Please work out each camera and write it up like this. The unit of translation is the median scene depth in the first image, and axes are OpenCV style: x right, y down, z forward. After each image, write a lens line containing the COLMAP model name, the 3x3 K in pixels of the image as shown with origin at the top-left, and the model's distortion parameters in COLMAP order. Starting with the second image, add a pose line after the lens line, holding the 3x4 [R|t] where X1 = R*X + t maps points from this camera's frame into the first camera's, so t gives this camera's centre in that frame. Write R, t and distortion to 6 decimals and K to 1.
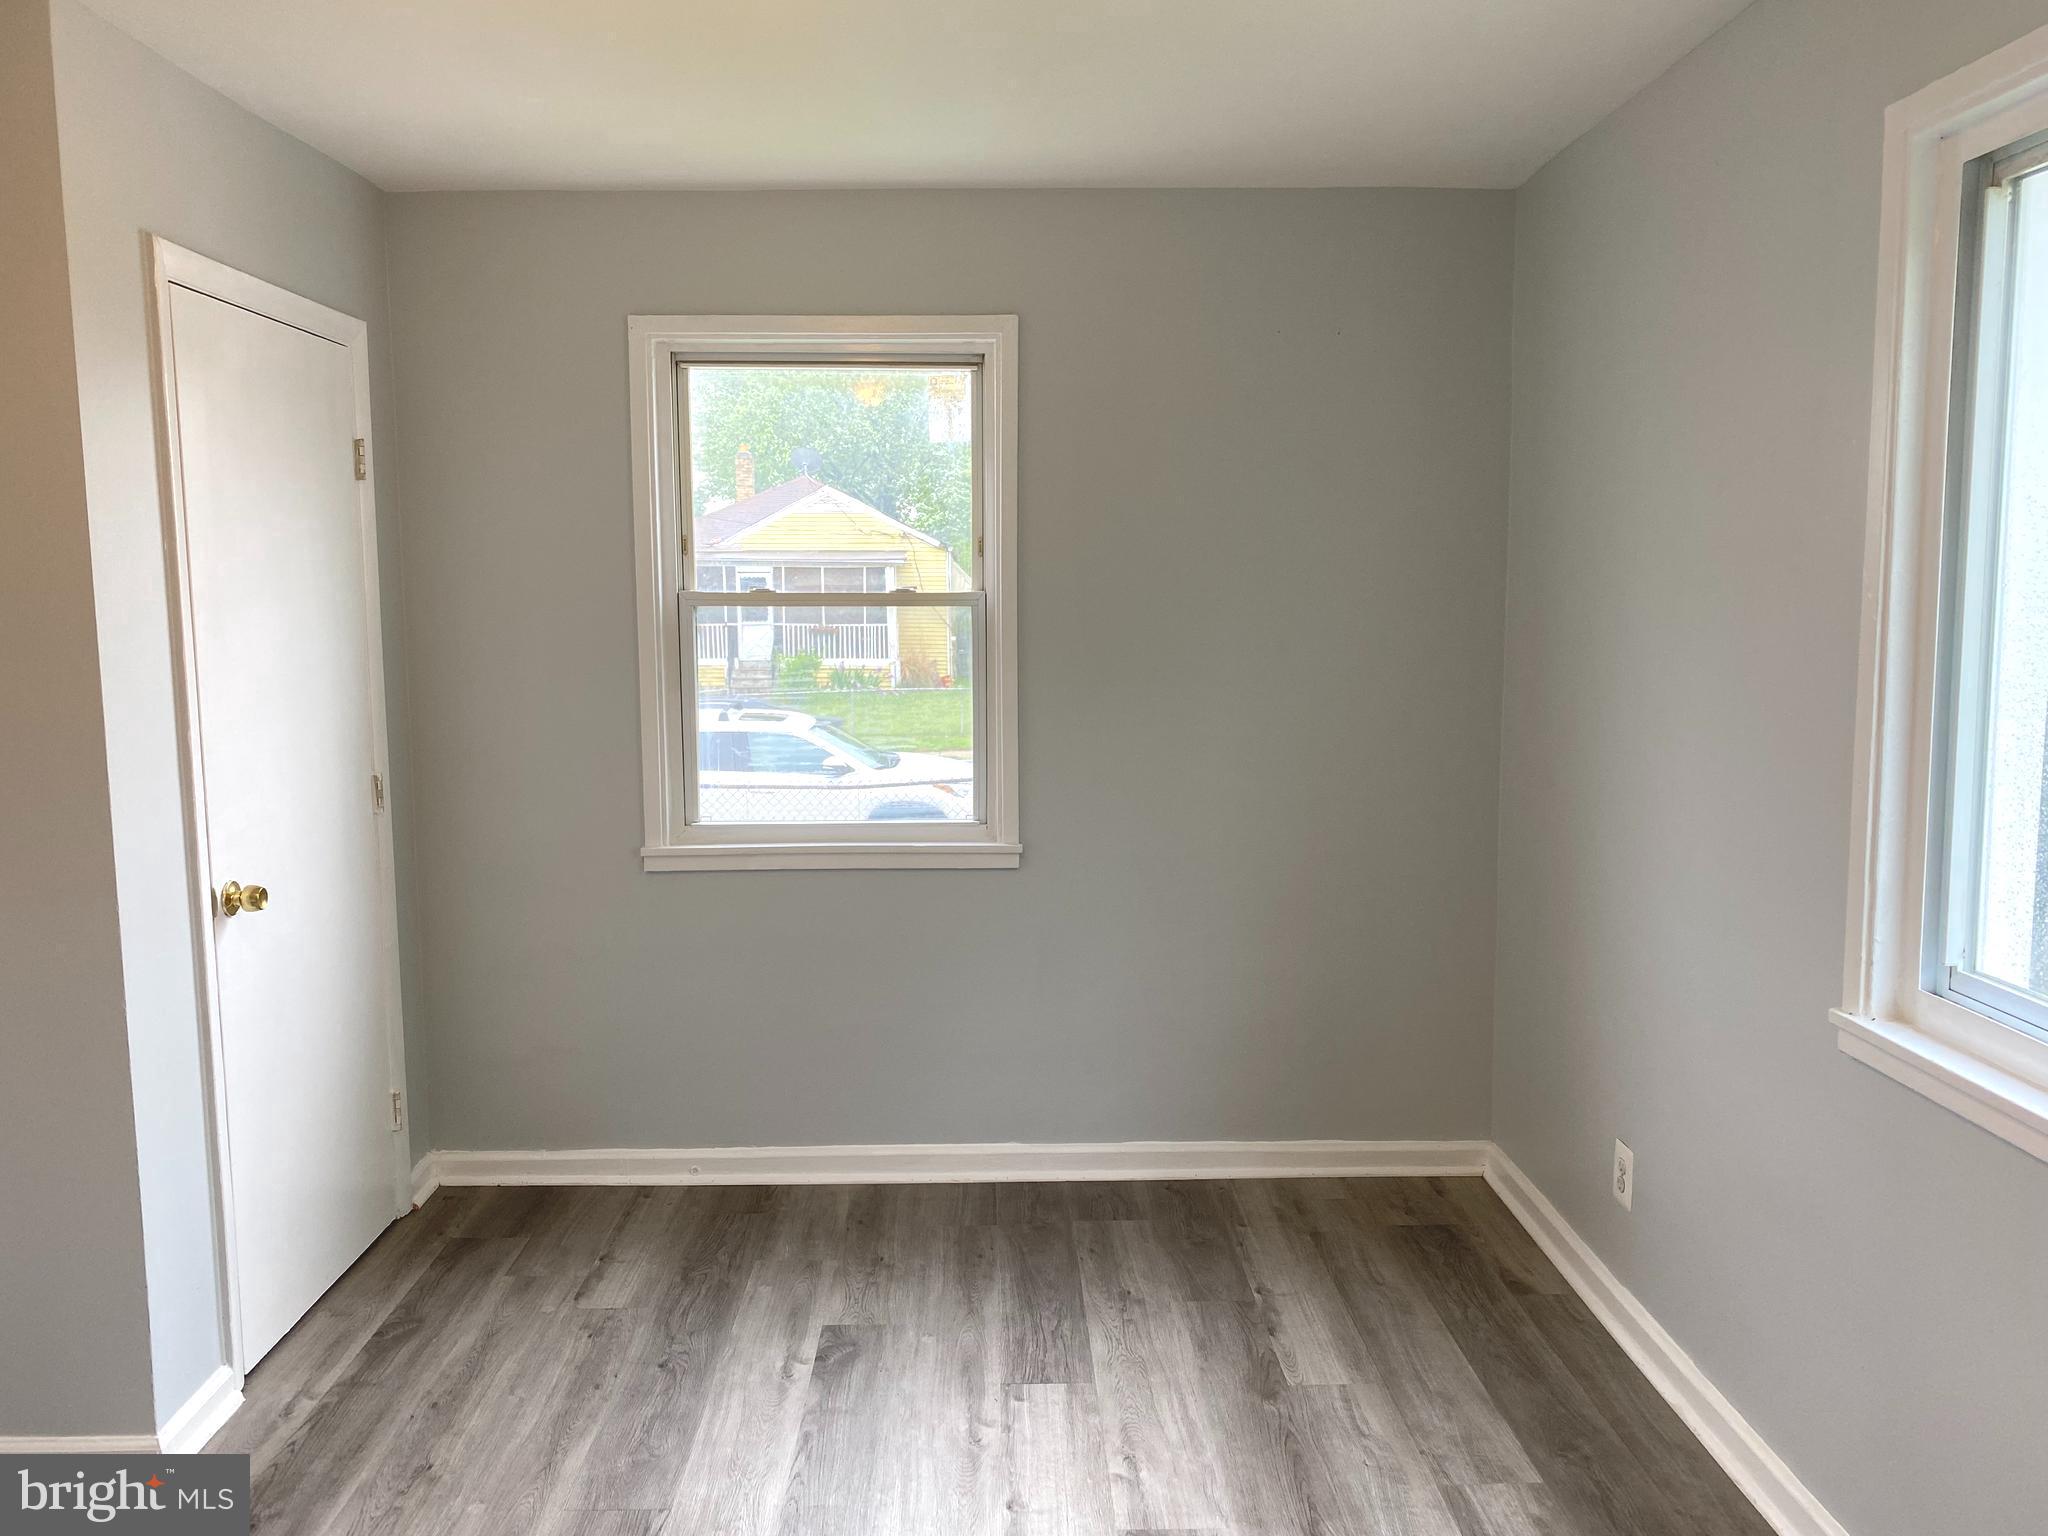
lens RADIAL K [[1576.8, 0, 1027.2], [0, 1576.8, 730.9], [0, 0, 1]] dist [-0.013464, 0.001337]
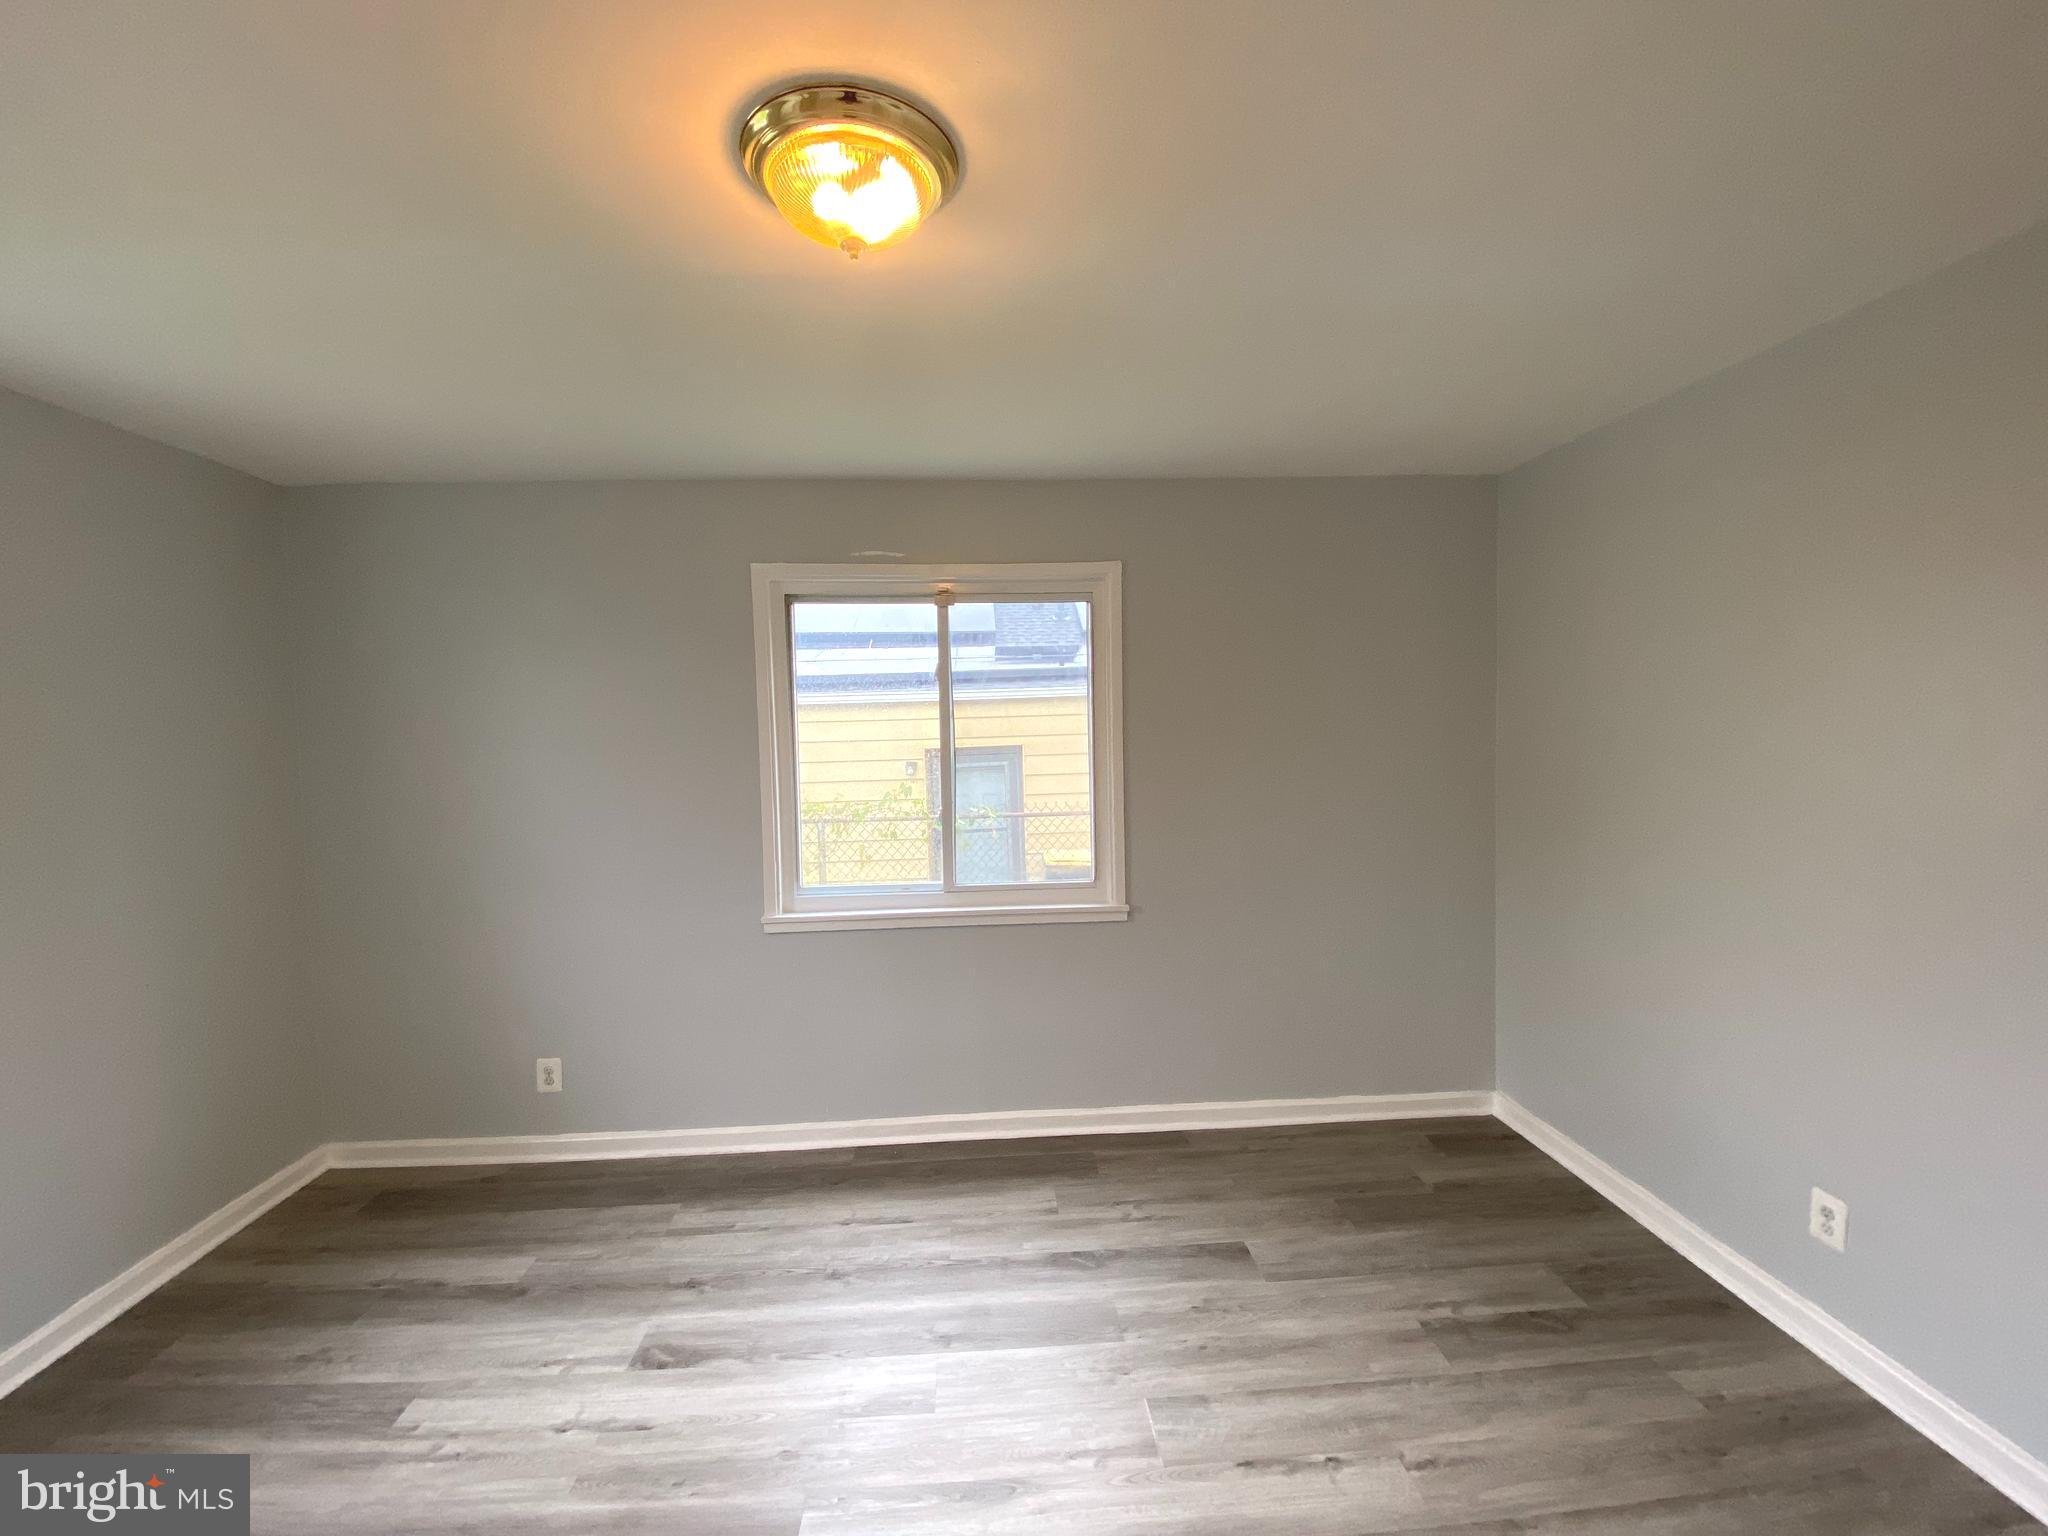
lens RADIAL K [[821.2, 0, 1024.8], [0, 821.2, 756.9], [0, 0, 1]] dist [0.001475, -0.014612]
pose [[-0.031529, -0.035903, 0.998858, -0.597827], [0.122330, 0.991703, 0.039507, -0.050150], [-0.991989, 0.123436, -0.026876, 0.476514]]
